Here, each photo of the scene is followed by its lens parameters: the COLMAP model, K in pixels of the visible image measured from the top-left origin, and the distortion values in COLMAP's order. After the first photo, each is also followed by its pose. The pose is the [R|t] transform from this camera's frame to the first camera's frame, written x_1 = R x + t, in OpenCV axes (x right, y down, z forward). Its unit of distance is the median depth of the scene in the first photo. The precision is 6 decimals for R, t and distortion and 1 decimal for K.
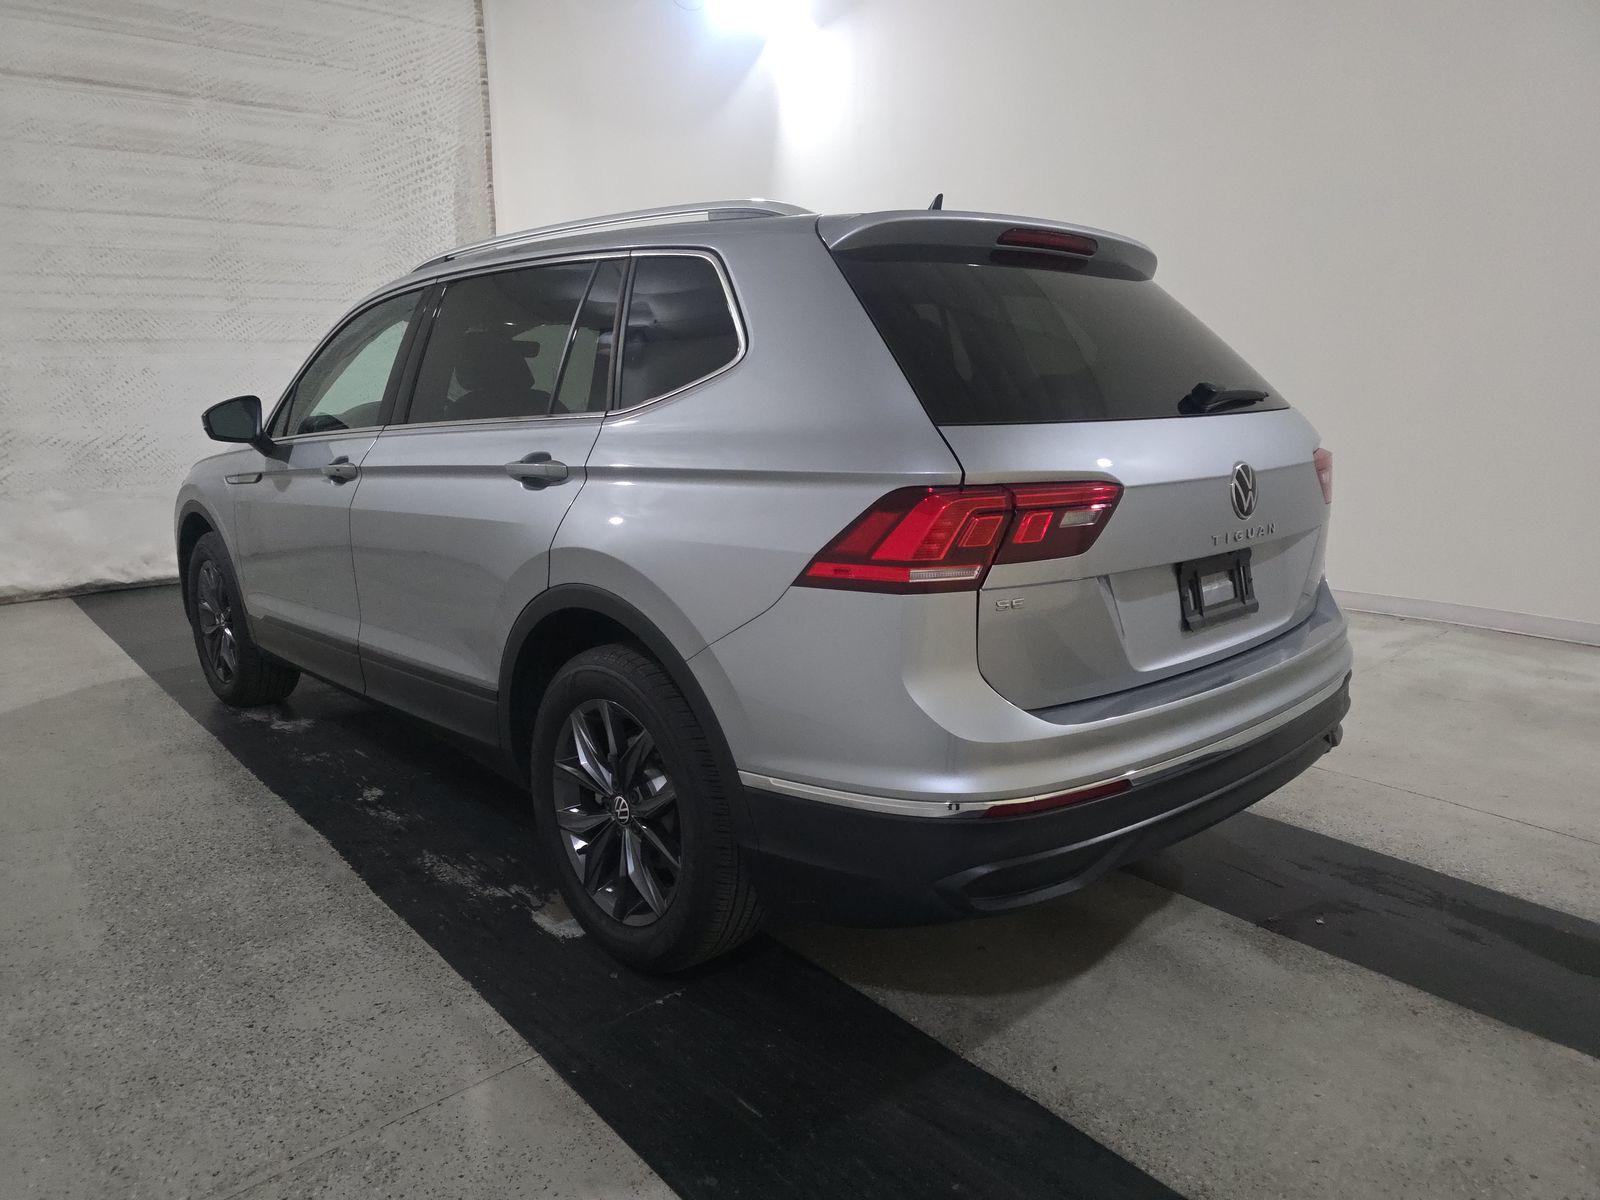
lens RADIAL K [[1069.2, 0, 783.0], [0, 1069.2, 595.9], [0, 0, 1]] dist [0.040513, -0.034029]
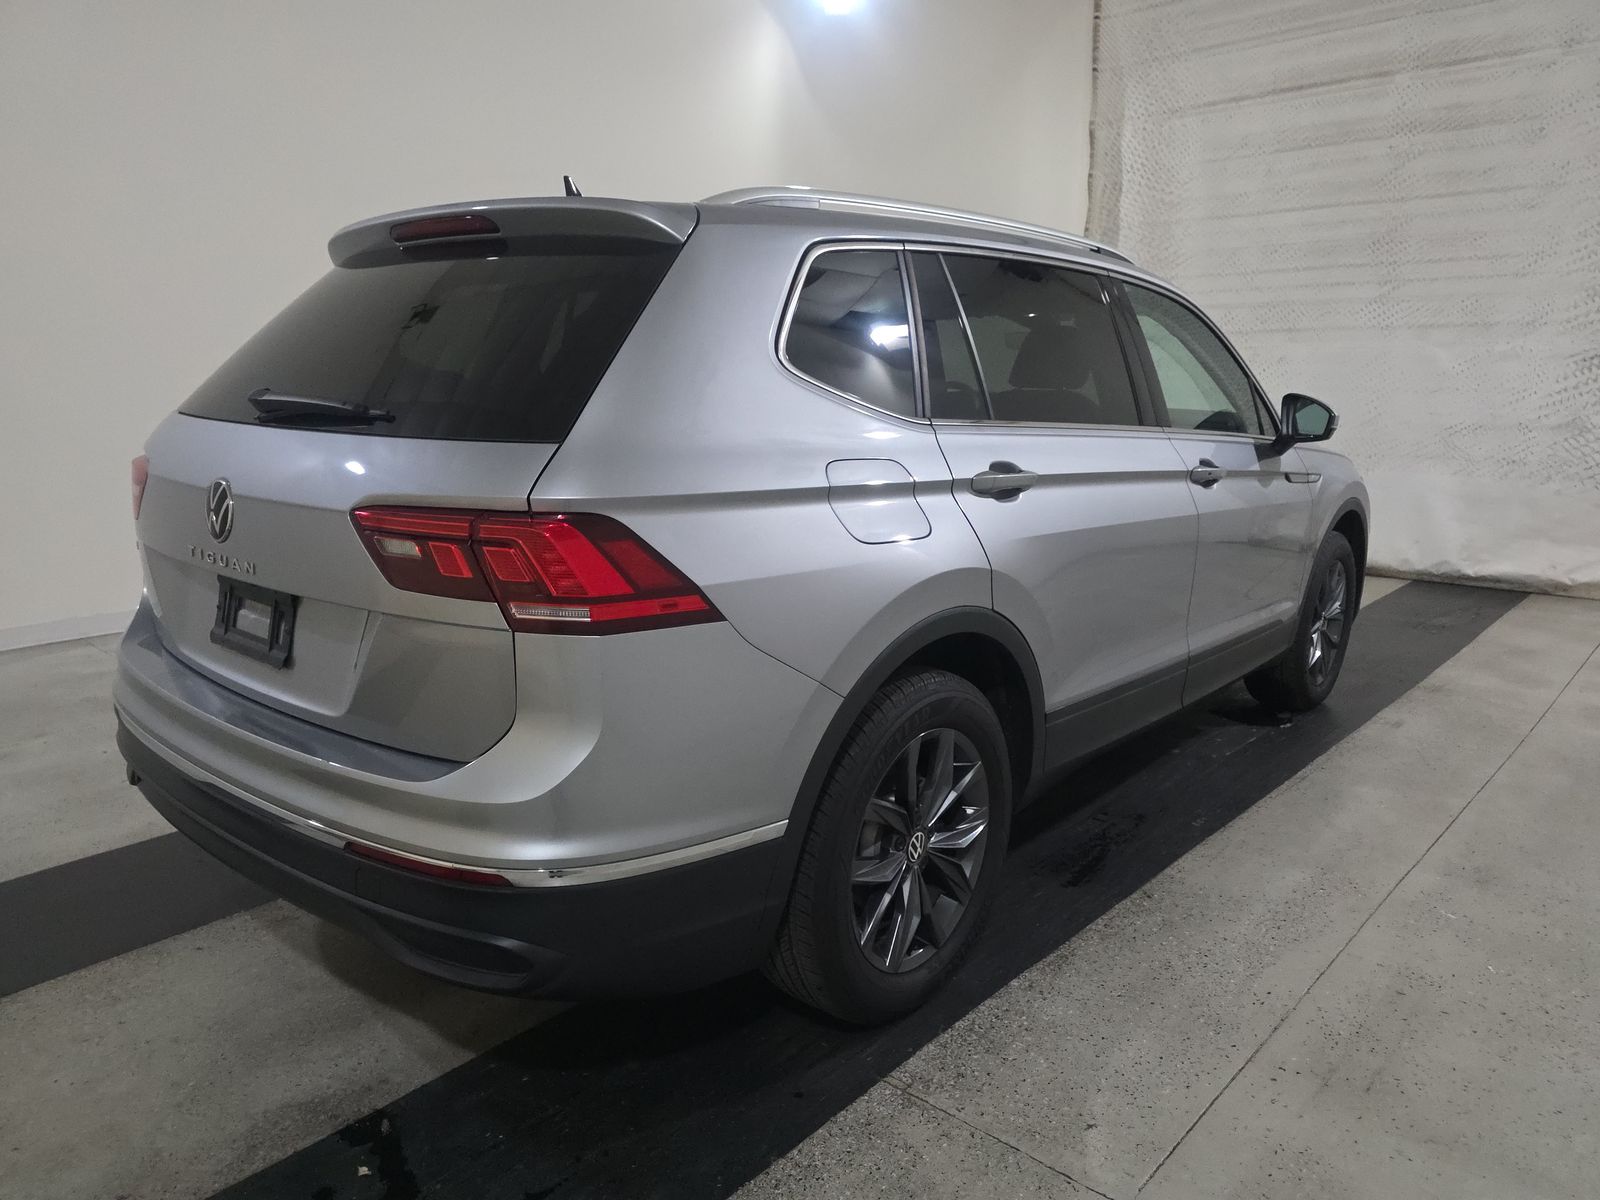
lens RADIAL K [[1069.2, 0, 807.2], [0, 1069.2, 602.0], [0, 0, 1]] dist [0.040513, -0.034029]
pose [[0.126920, 0.227705, -0.965423, 0.410226], [-0.208105, 0.957745, 0.198536, -0.090908], [0.969837, 0.175711, 0.168944, 0.401158]]
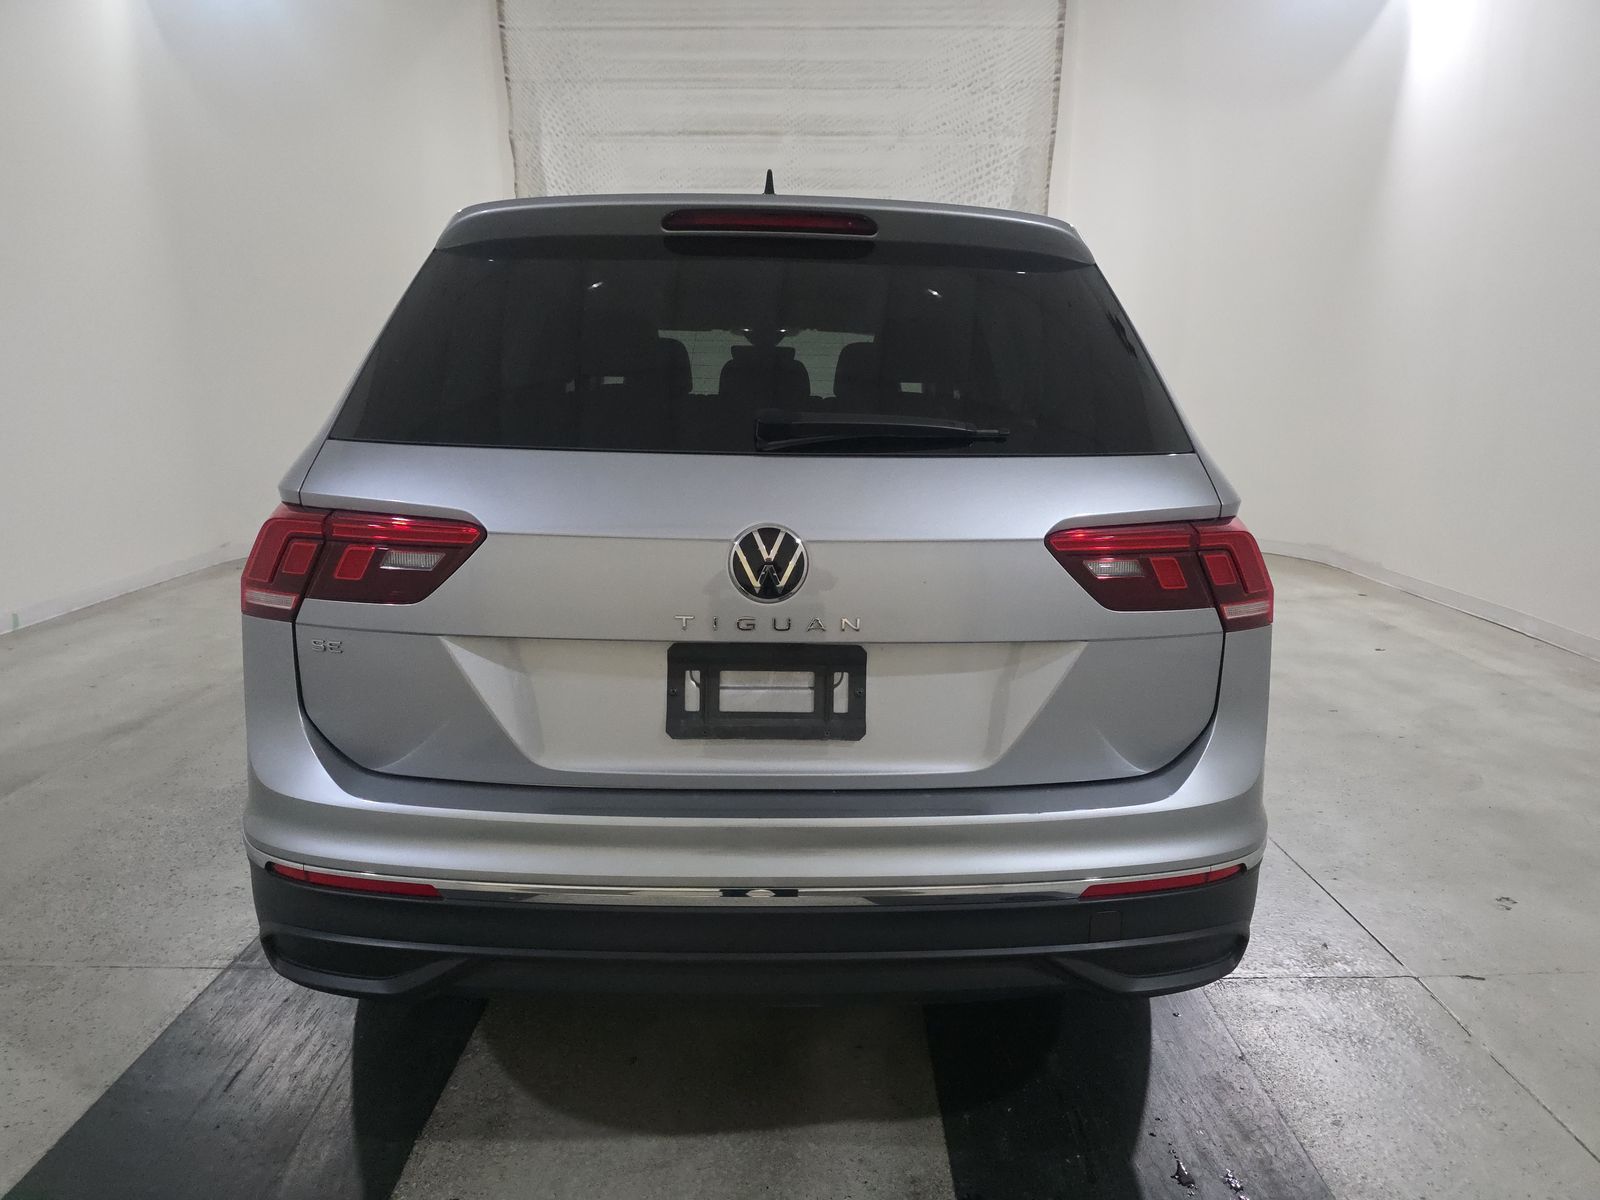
lens RADIAL K [[1069.2, 0, 798.5], [0, 1069.2, 606.0], [0, 0, 1]] dist [0.040513, -0.034029]
pose [[0.758203, 0.155428, -0.633223, 0.267928], [-0.151573, 0.986582, 0.060672, -0.034473], [0.634156, 0.049978, 0.771588, 0.141736]]
